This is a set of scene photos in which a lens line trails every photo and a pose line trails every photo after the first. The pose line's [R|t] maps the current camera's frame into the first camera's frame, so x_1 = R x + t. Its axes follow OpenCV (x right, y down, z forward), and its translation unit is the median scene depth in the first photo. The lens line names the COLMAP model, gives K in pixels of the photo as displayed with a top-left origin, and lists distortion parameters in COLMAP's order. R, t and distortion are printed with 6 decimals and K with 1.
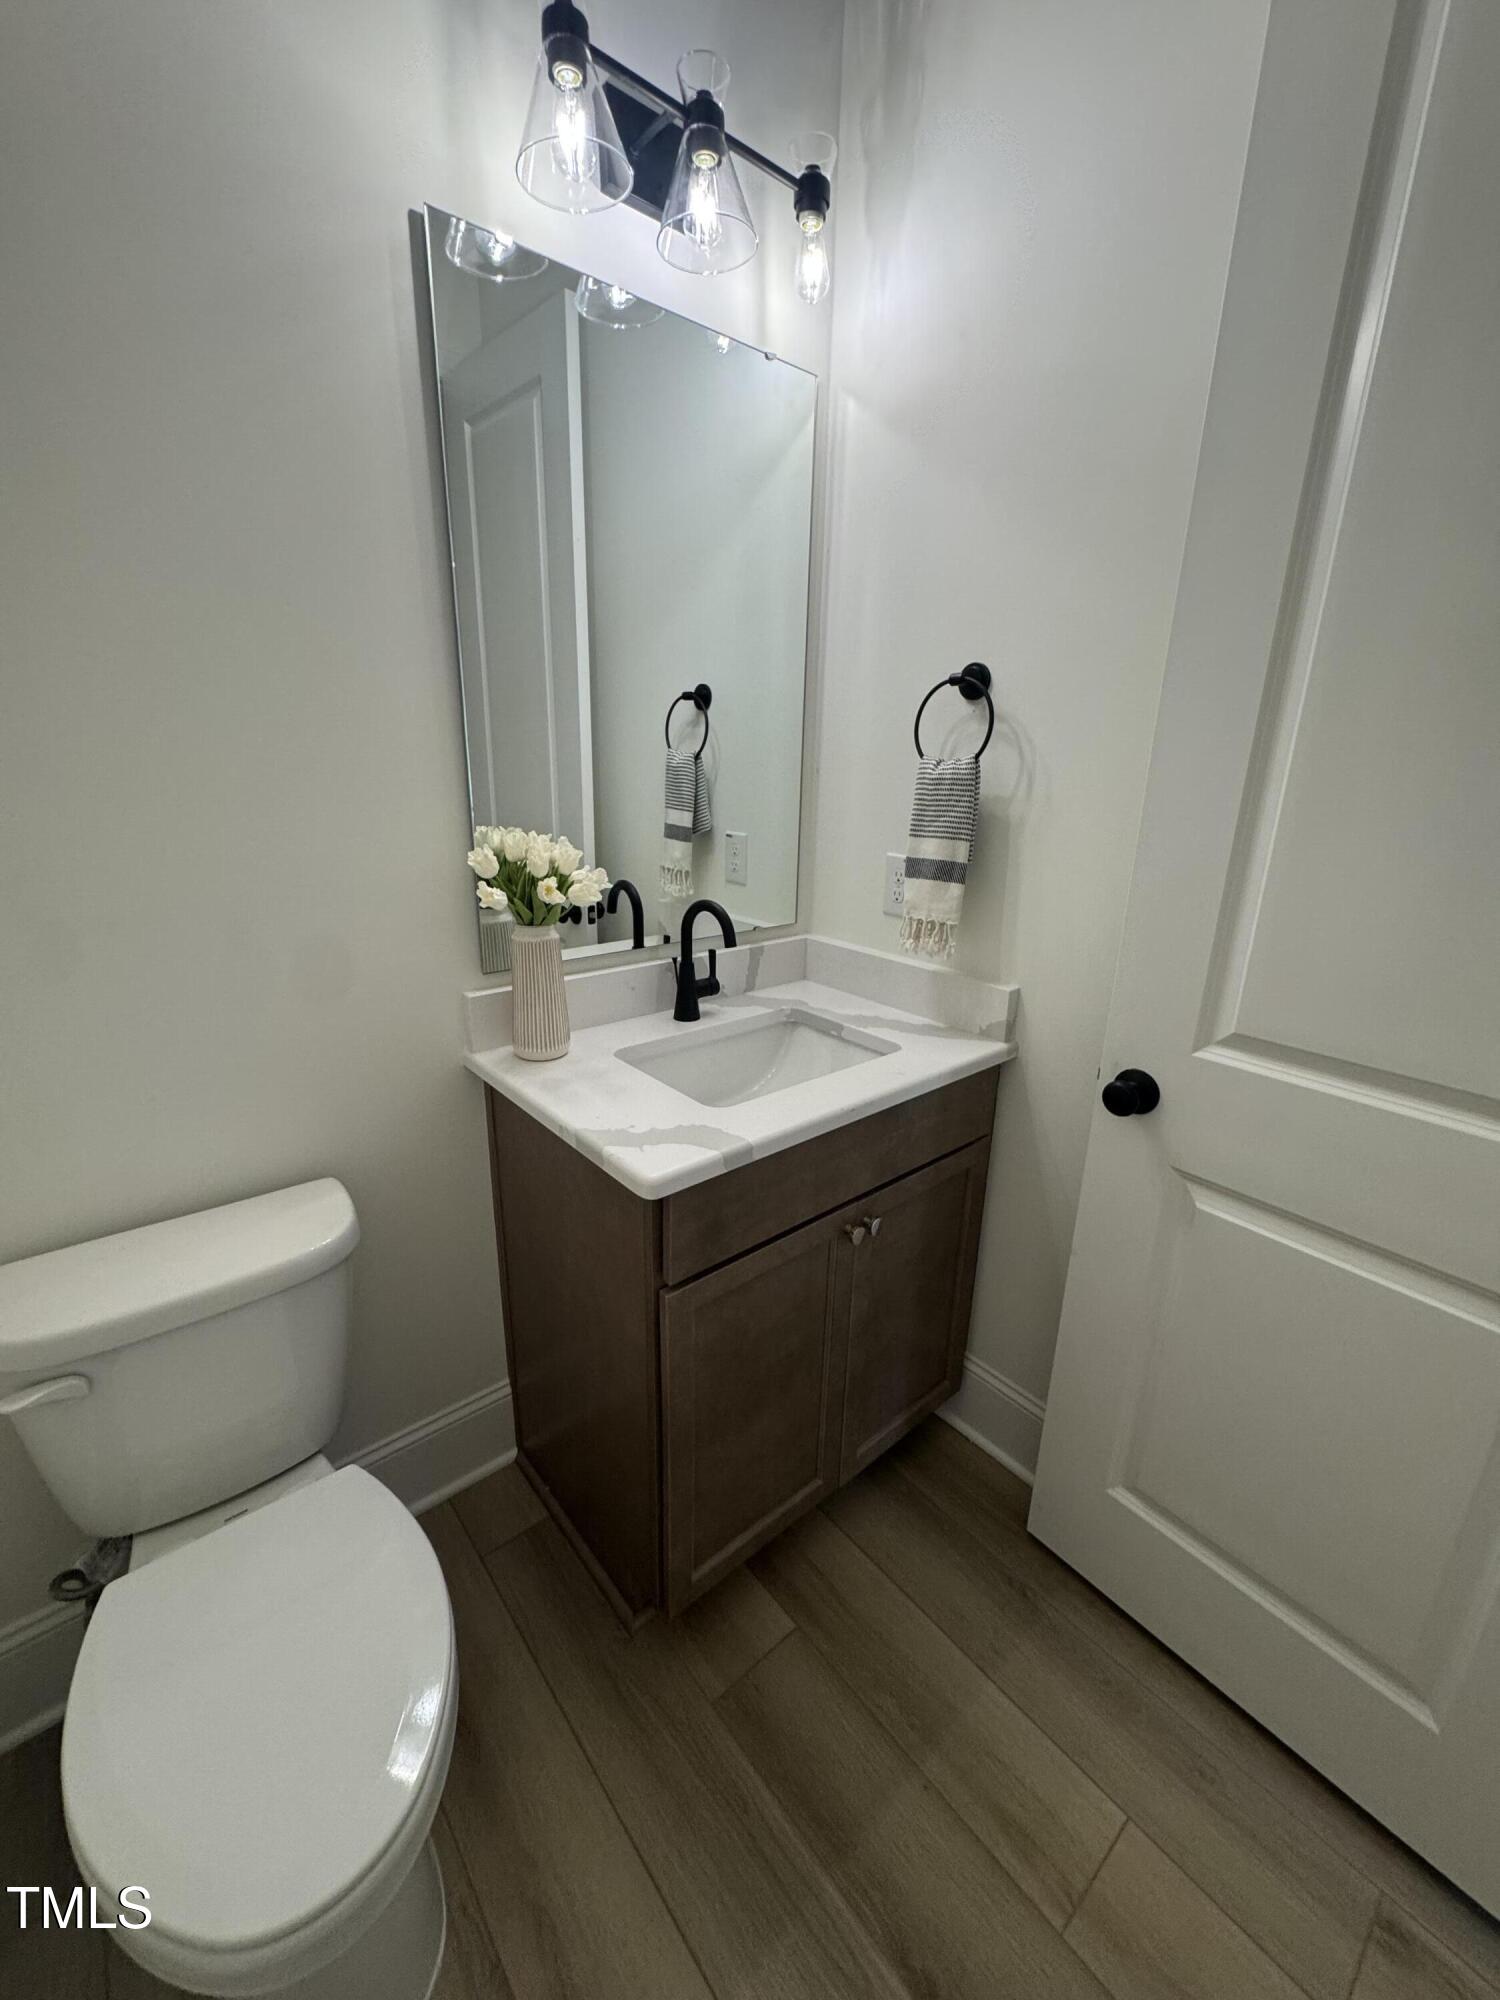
lens RADIAL K [[795.9, 0, 756.8], [0, 795.9, 1001.3], [0, 0, 1]] dist [-0.009374, 0.001130]
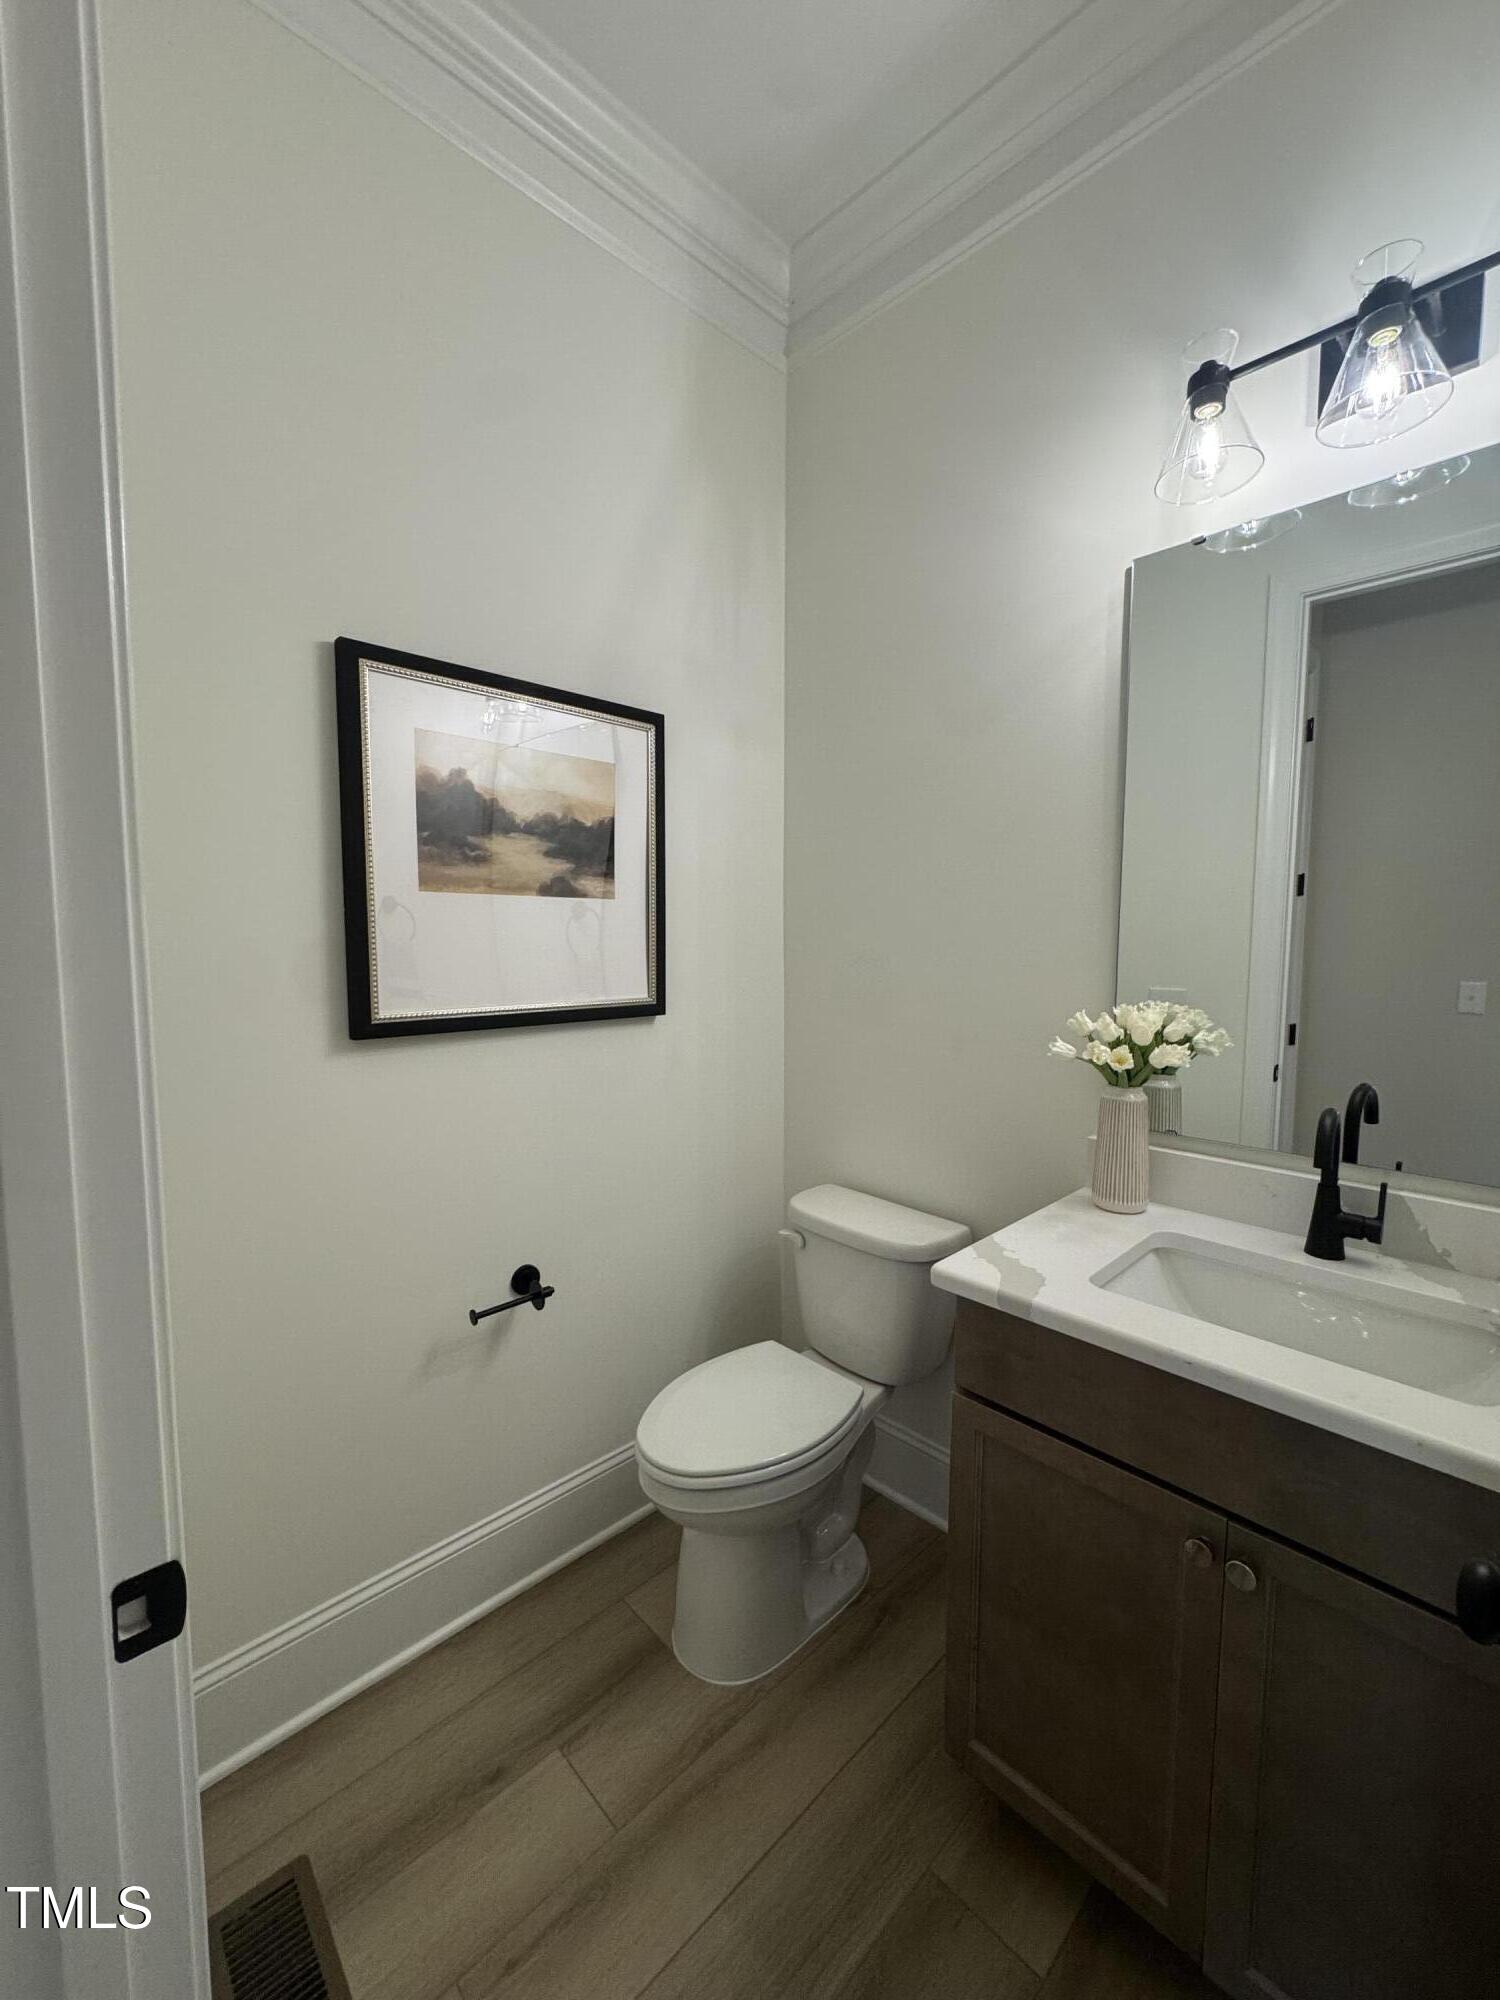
lens RADIAL K [[795.9, 0, 758.3], [0, 795.9, 1004.8], [0, 0, 1]] dist [-0.009374, 0.001130]
pose [[0.061786, 0.058559, -0.996370, 0.843108], [-0.292975, 0.955365, 0.037981, -0.105512], [0.954122, 0.289565, 0.076185, 0.419578]]
